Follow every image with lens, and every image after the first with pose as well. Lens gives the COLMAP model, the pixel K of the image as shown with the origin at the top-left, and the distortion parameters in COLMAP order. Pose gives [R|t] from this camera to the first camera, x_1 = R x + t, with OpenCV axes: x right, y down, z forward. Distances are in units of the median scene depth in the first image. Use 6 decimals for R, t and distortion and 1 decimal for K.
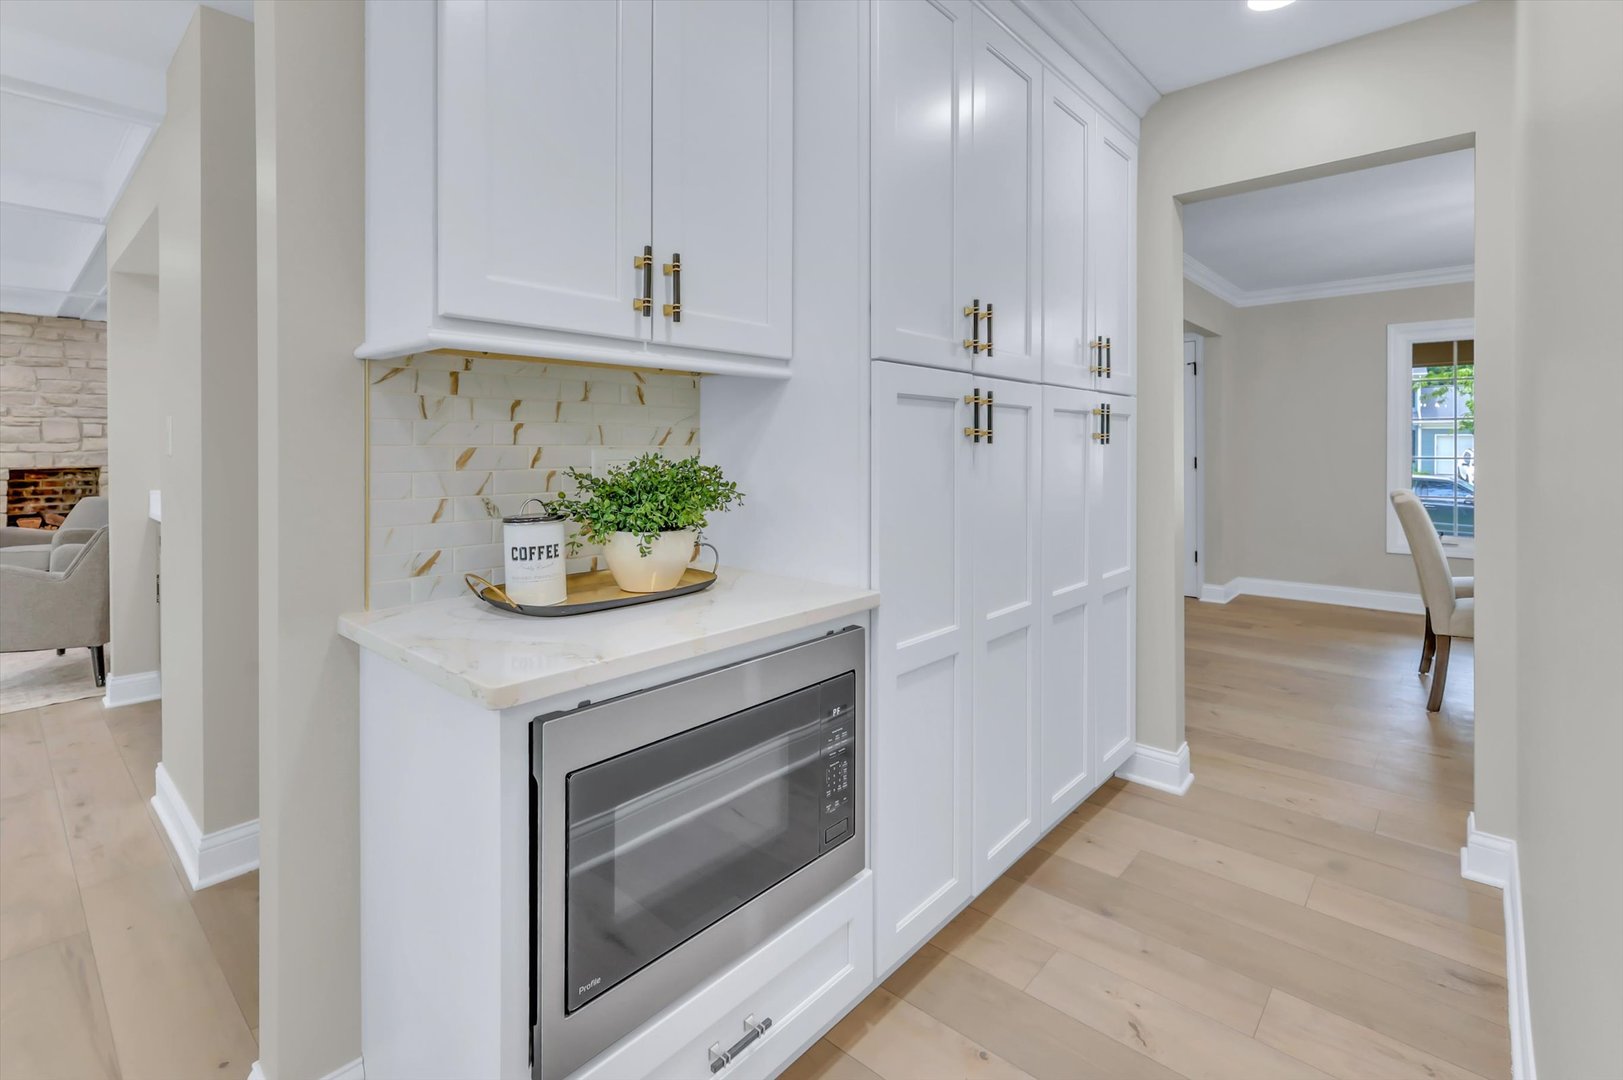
lens RADIAL K [[729.0, 0, 804.2], [0, 729.0, 455.3], [0, 0, 1]] dist [-0.001381, -0.000539]
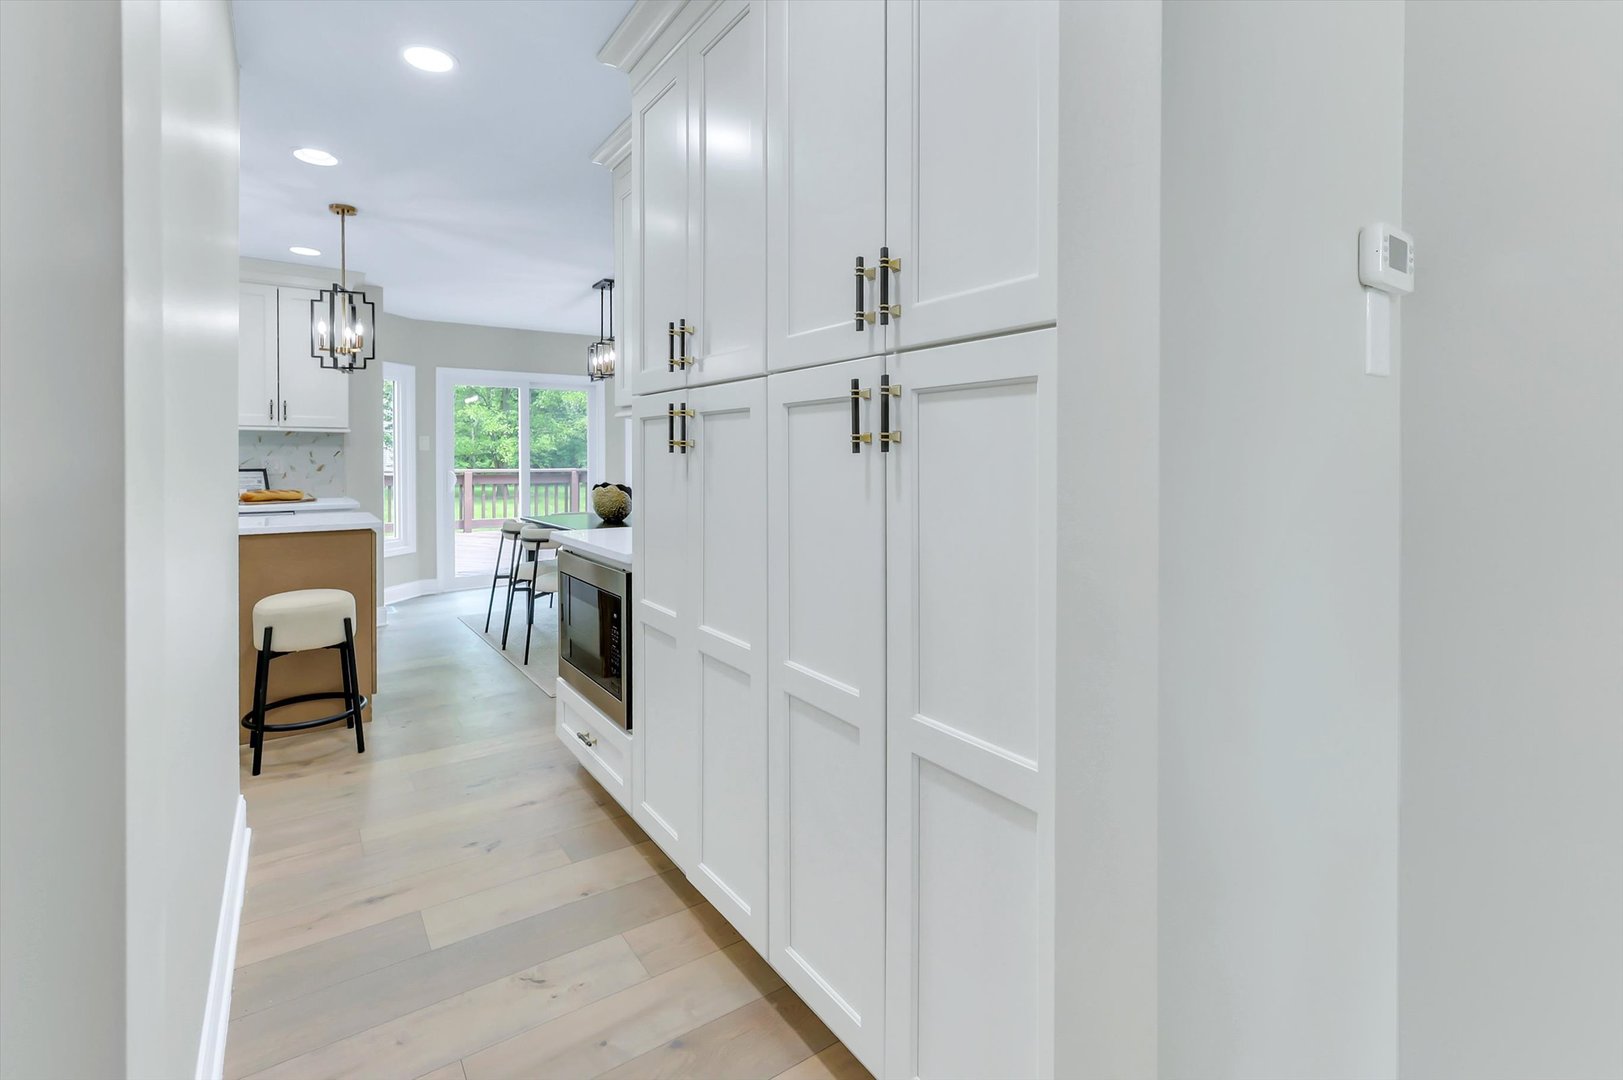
lens RADIAL K [[729.0, 0, 806.4], [0, 729.0, 476.7], [0, 0, 1]] dist [-0.001381, -0.000539]
pose [[-0.214895, 0.023746, -0.976348, 1.235673], [-0.011212, 0.999579, 0.026778, -0.012848], [0.976573, 0.016701, -0.214538, 1.402836]]
